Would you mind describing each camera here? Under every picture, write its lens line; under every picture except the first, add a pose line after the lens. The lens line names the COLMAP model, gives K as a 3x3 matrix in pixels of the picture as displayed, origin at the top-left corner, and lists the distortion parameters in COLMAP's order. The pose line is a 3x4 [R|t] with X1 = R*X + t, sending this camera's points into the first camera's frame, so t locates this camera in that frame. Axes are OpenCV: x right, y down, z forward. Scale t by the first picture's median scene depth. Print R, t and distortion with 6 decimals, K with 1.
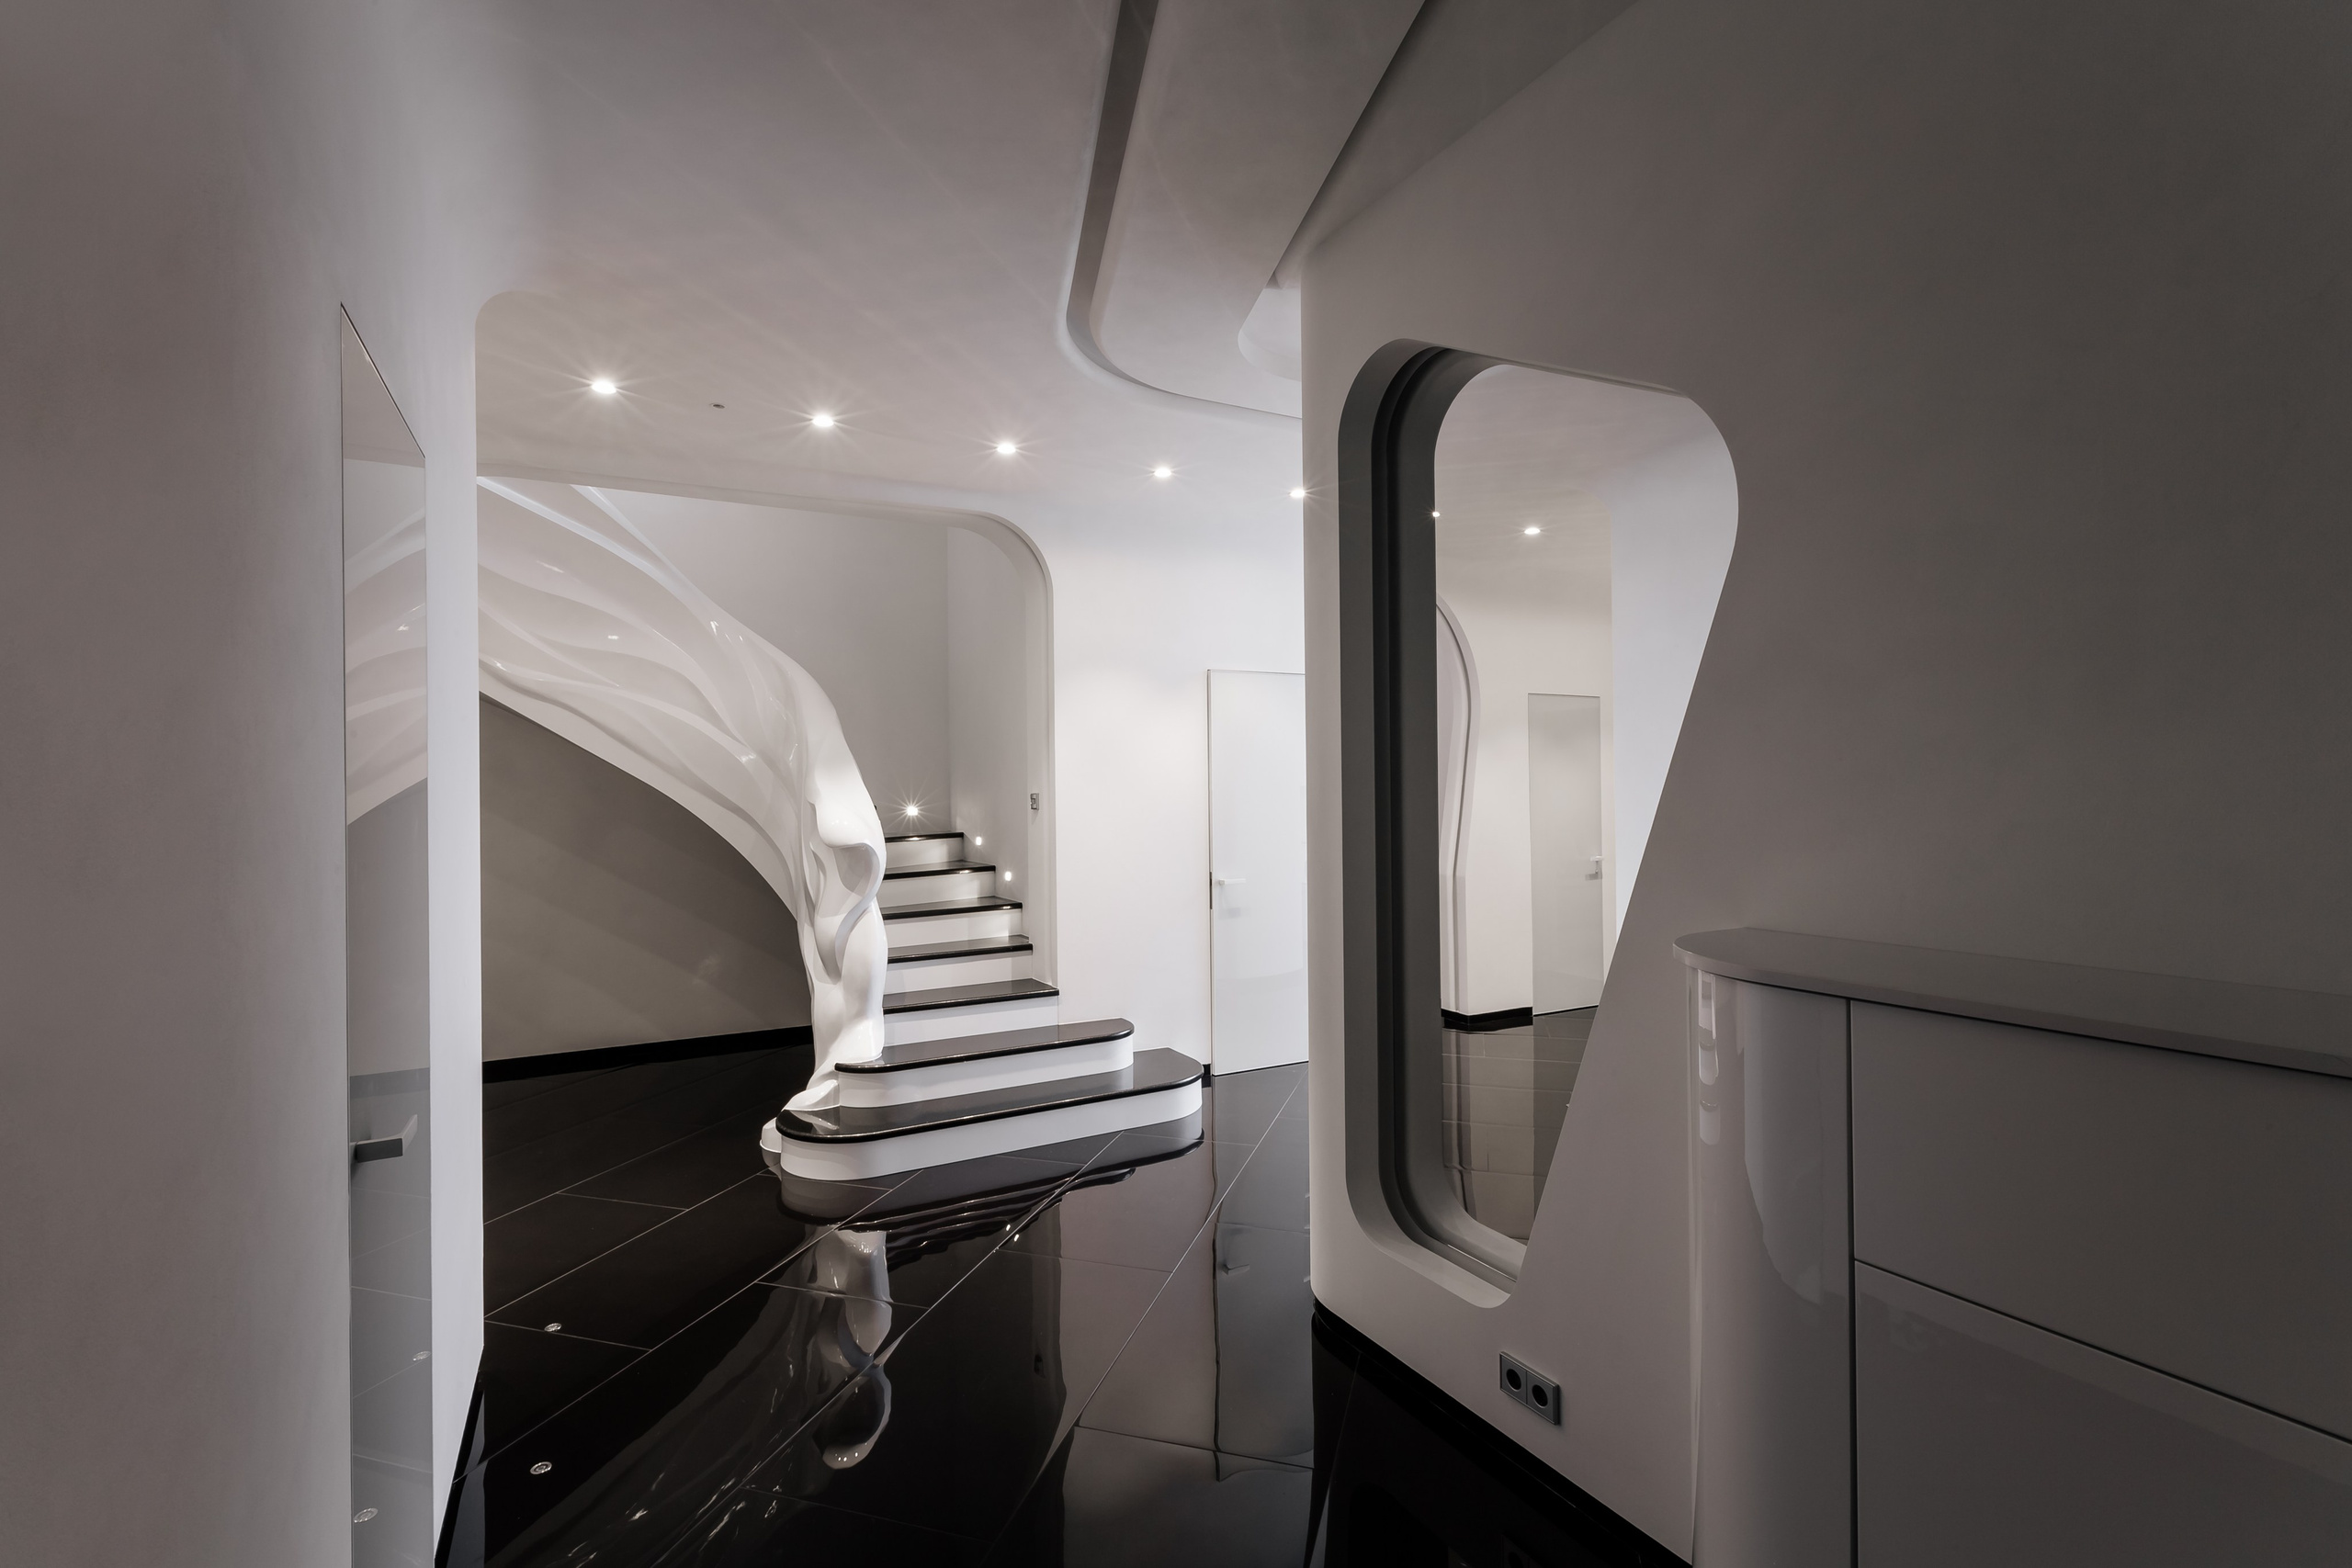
lens RADIAL K [[1042.4, 0, 1181.9], [0, 1042.4, 793.7], [0, 0, 1]] dist [0.000285, 0.000086]
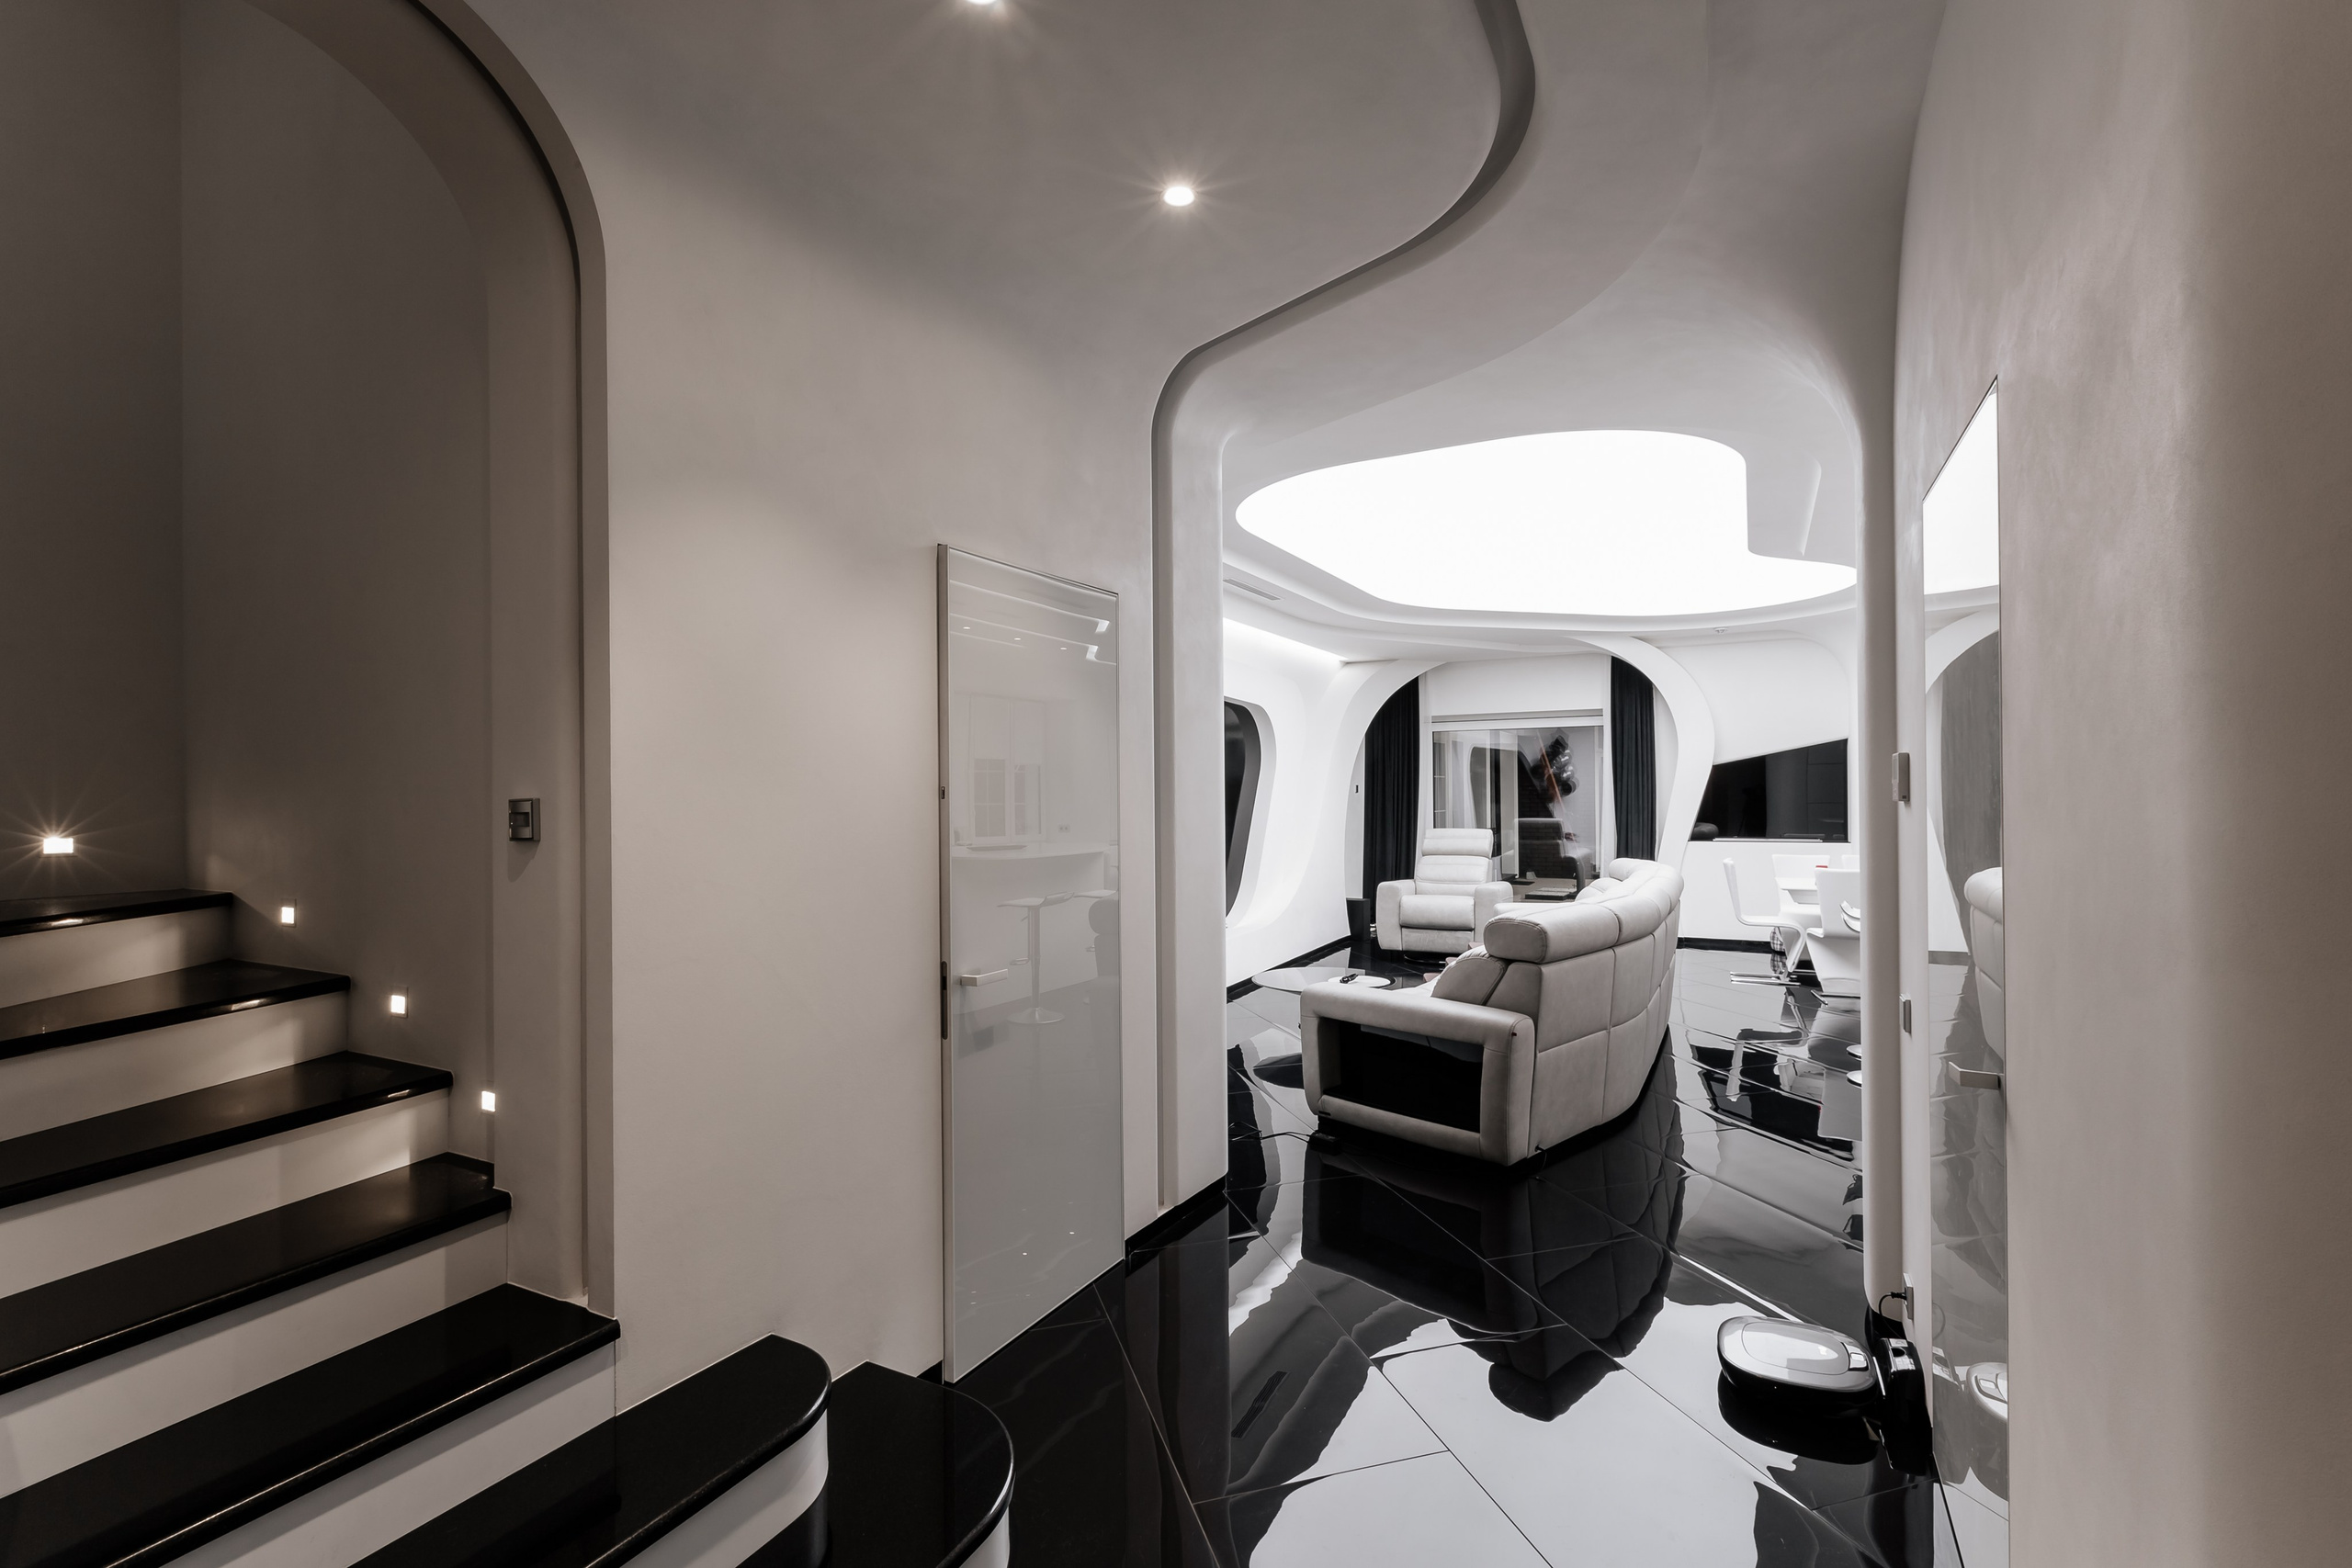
lens RADIAL K [[1022.0, 0, 1204.2], [0, 1022.0, 791.9], [0, 0, 1]] dist [-0.000141, 0.000022]
pose [[0.829752, 0.004854, 0.558111, -0.138947], [0.001344, 0.999942, -0.010695, 0.001145], [-0.558131, 0.009624, 0.829697, 0.534849]]
